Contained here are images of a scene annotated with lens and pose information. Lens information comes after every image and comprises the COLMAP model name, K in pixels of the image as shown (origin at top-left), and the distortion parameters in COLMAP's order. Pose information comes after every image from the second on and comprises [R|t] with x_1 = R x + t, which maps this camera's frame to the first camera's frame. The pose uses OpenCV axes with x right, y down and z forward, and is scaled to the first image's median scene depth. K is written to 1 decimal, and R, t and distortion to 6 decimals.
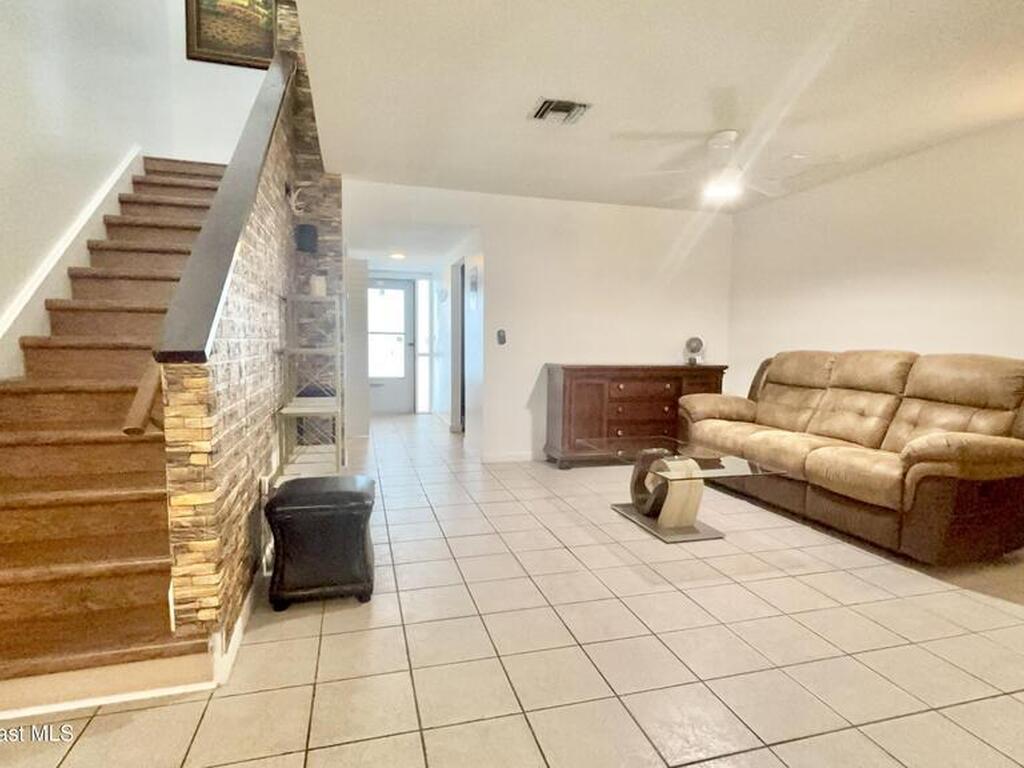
lens RADIAL K [[549.8, 0, 510.5], [0, 549.8, 386.1], [0, 0, 1]] dist [0.004444, -0.008365]
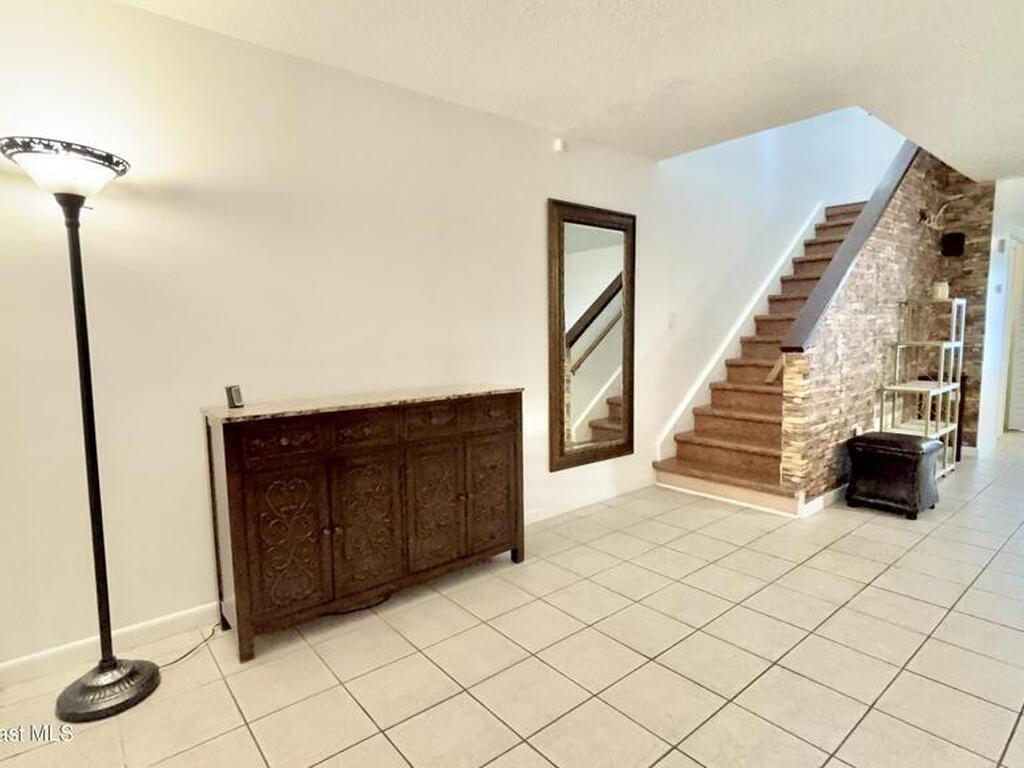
lens RADIAL K [[549.8, 0, 515.2], [0, 549.8, 385.2], [0, 0, 1]] dist [0.004444, -0.008365]
pose [[0.403045, 0.073053, -0.912260, 0.451769], [-0.051449, 0.997041, 0.057112, 0.008097], [0.913733, 0.023916, 0.405611, -0.404178]]
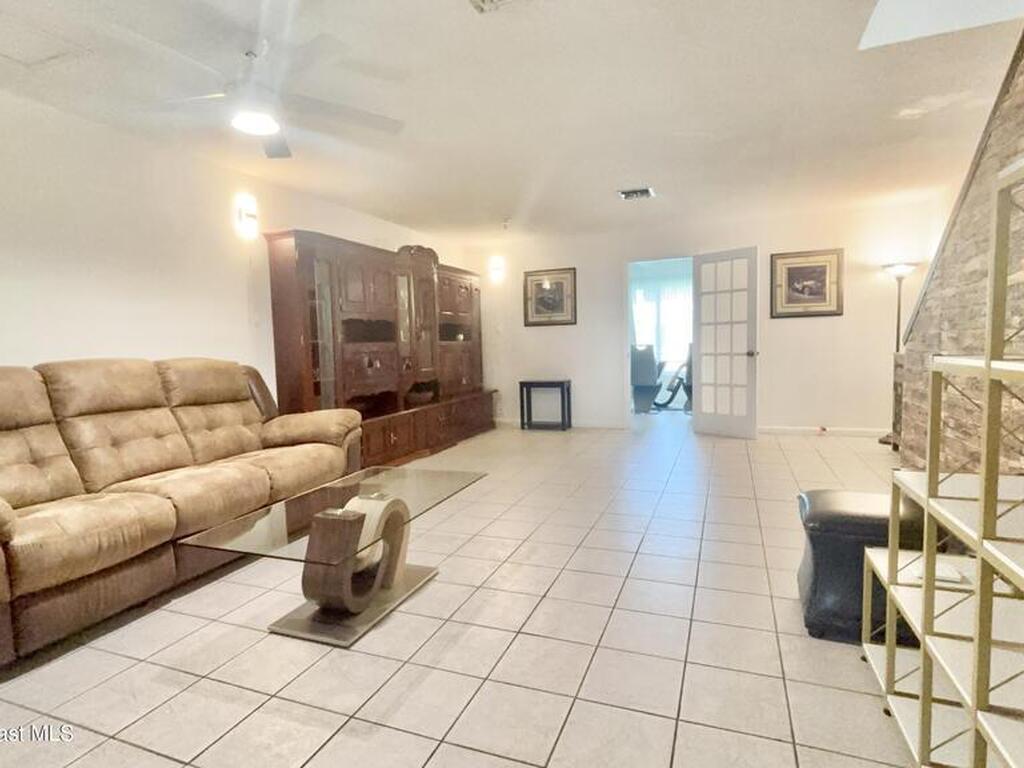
lens RADIAL K [[549.8, 0, 510.2], [0, 549.8, 389.0], [0, 0, 1]] dist [0.004444, -0.008365]
pose [[-0.795852, -0.040358, 0.604145, -0.276801], [0.067114, 0.985748, 0.154261, -0.118885], [-0.601760, 0.163315, -0.781801, 1.428071]]
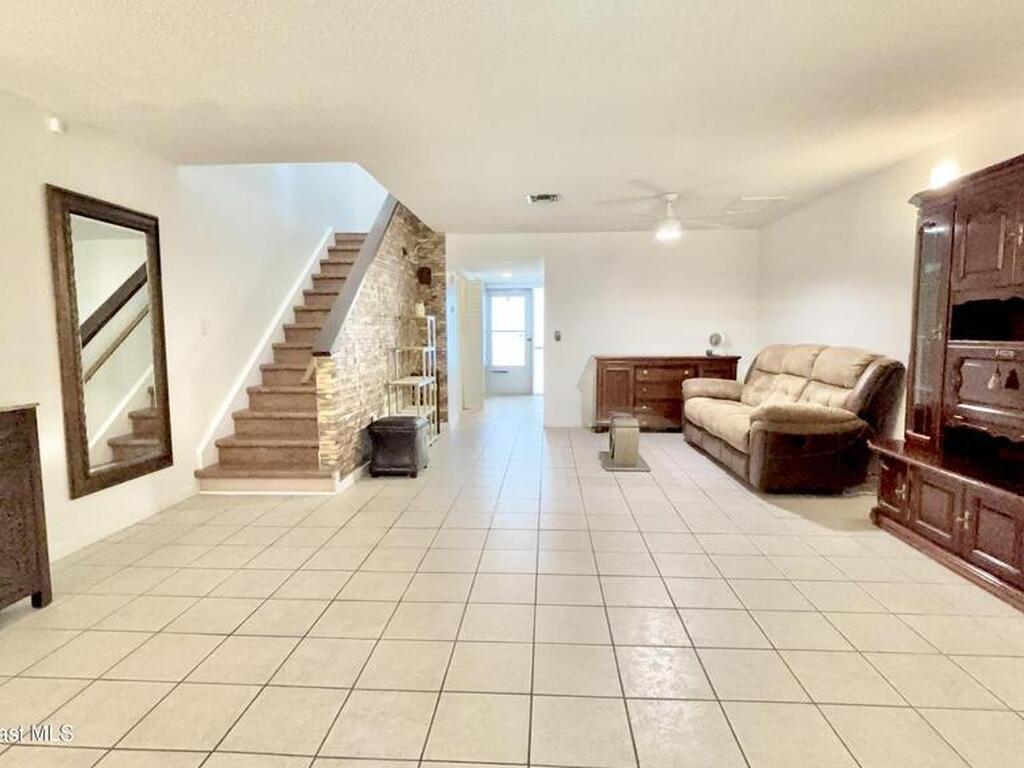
lens RADIAL K [[549.8, 0, 513.5], [0, 549.8, 383.7], [0, 0, 1]] dist [0.004444, -0.008365]
pose [[0.944151, 0.013304, -0.329243, 0.525999], [-0.009343, 0.999864, 0.013609, 0.019802], [0.329380, -0.009773, 0.944147, -0.534770]]
